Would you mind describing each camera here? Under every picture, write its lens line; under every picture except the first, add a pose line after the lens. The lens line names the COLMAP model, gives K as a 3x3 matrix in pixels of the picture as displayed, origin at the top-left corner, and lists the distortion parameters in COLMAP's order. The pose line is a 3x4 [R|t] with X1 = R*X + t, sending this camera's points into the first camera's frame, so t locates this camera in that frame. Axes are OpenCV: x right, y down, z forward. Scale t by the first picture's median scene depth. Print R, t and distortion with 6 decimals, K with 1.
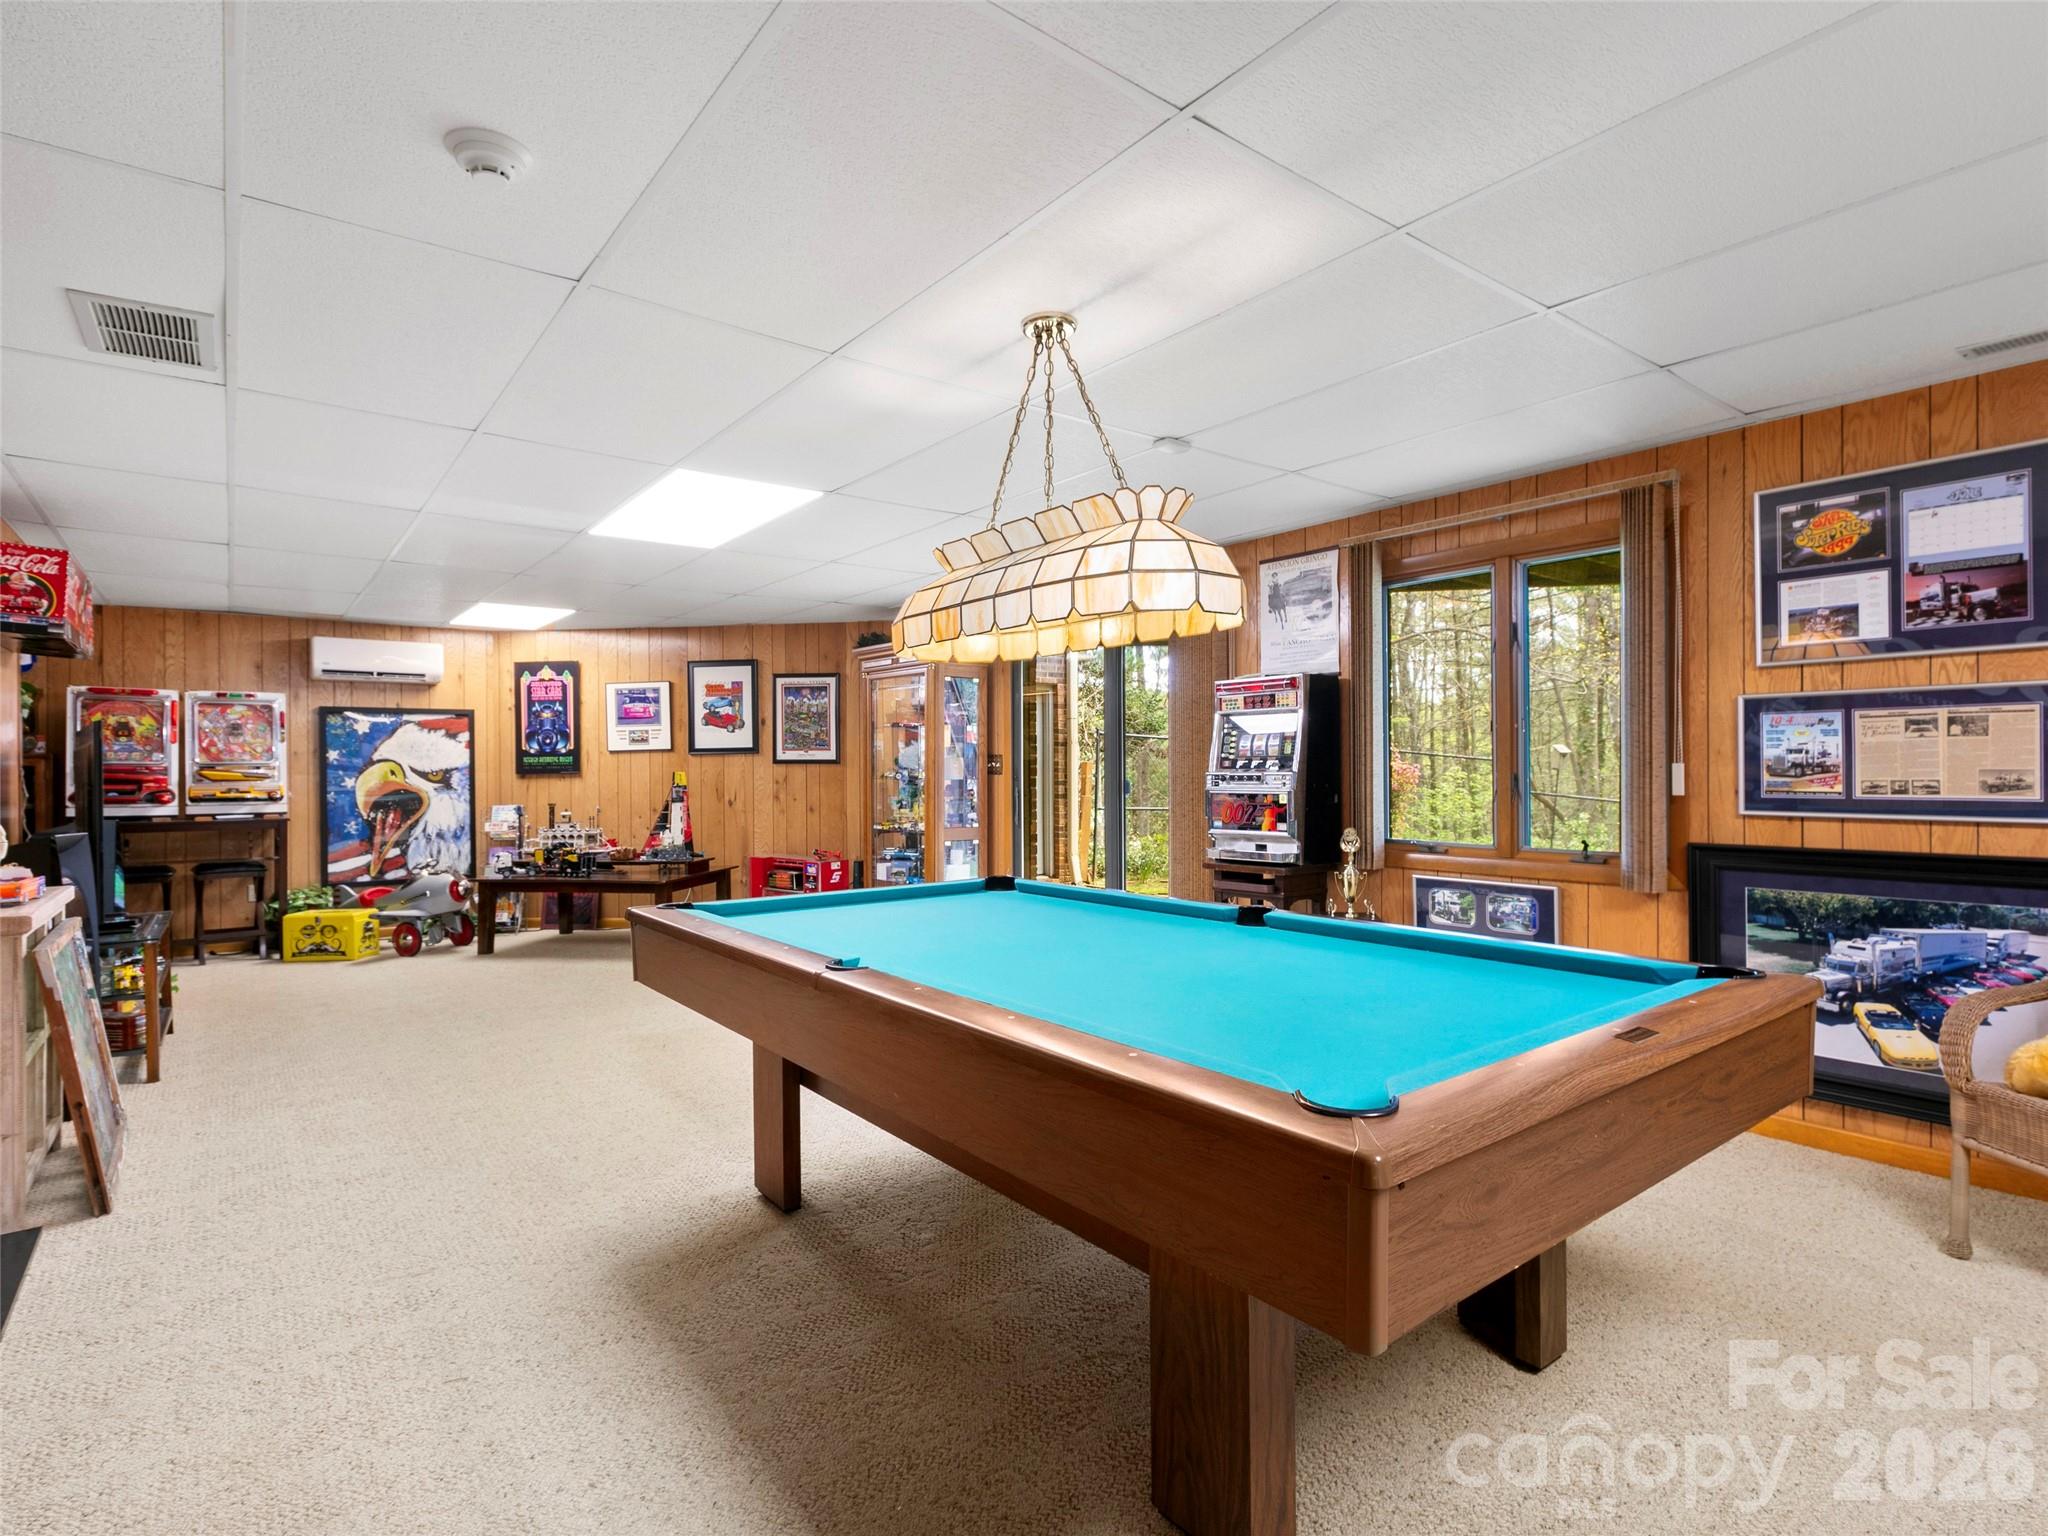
lens RADIAL K [[1066.4, 0, 1029.9], [0, 1066.4, 776.6], [0, 0, 1]] dist [-0.001241, 0.000802]
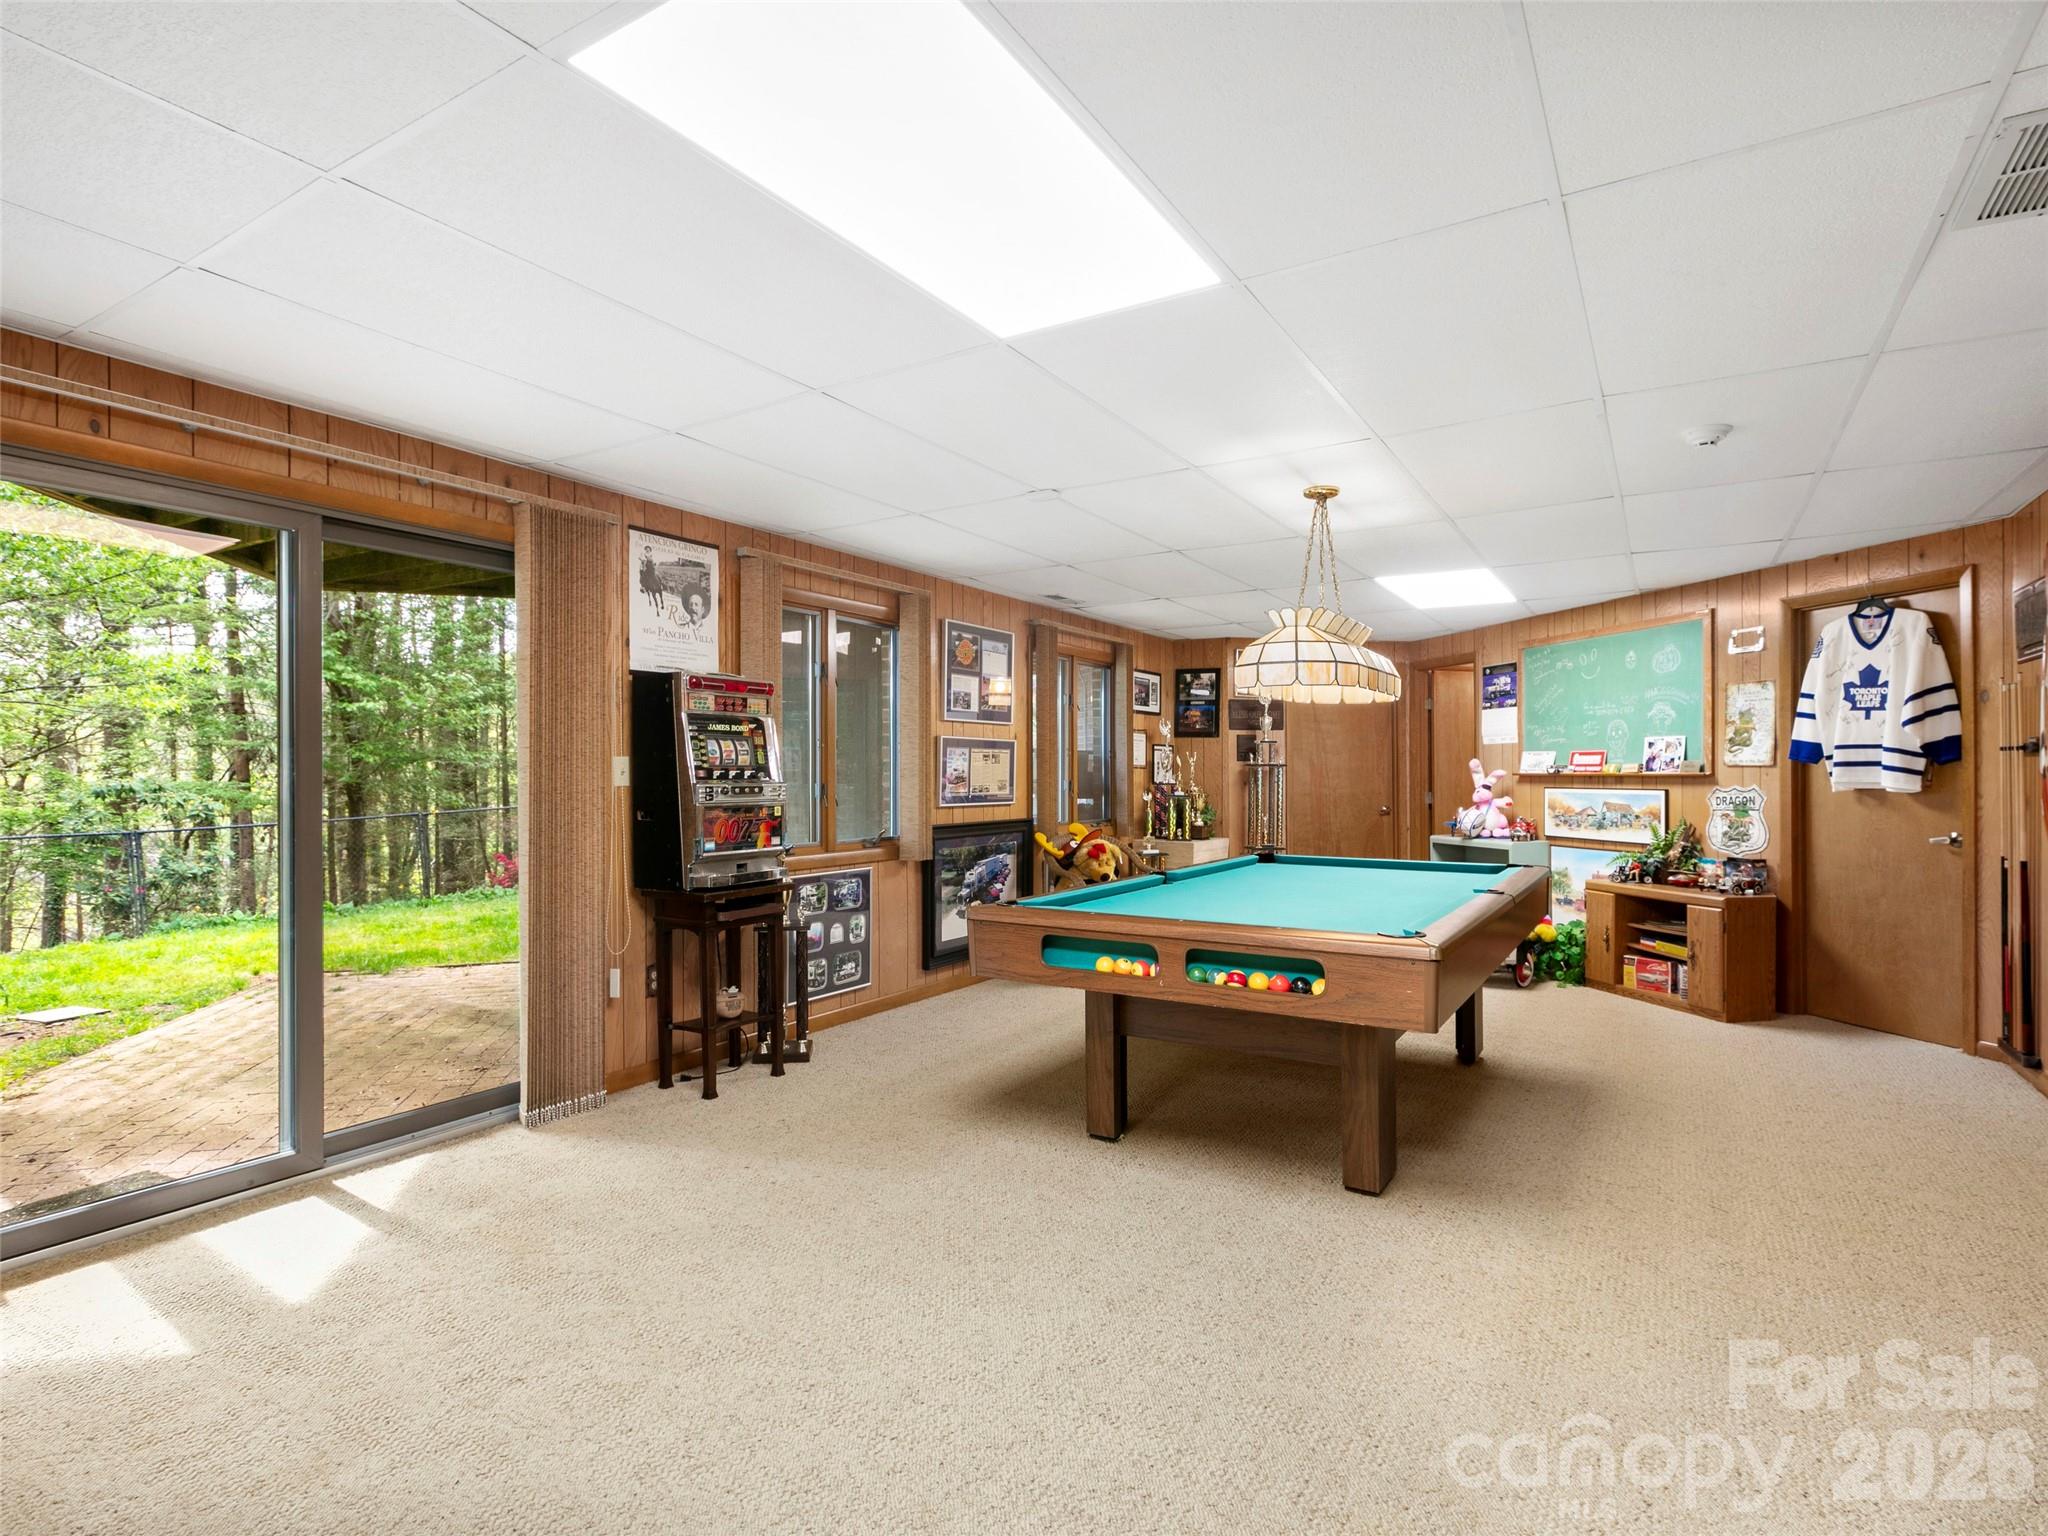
lens RADIAL K [[1066.4, 0, 1029.9], [0, 1066.4, 776.6], [0, 0, 1]] dist [-0.001241, 0.000802]
pose [[-0.367651, 0.005521, 0.929948, -1.003307], [0.011059, 0.999938, -0.001564, -0.008063], [-0.929898, 0.009709, -0.367689, 1.565704]]
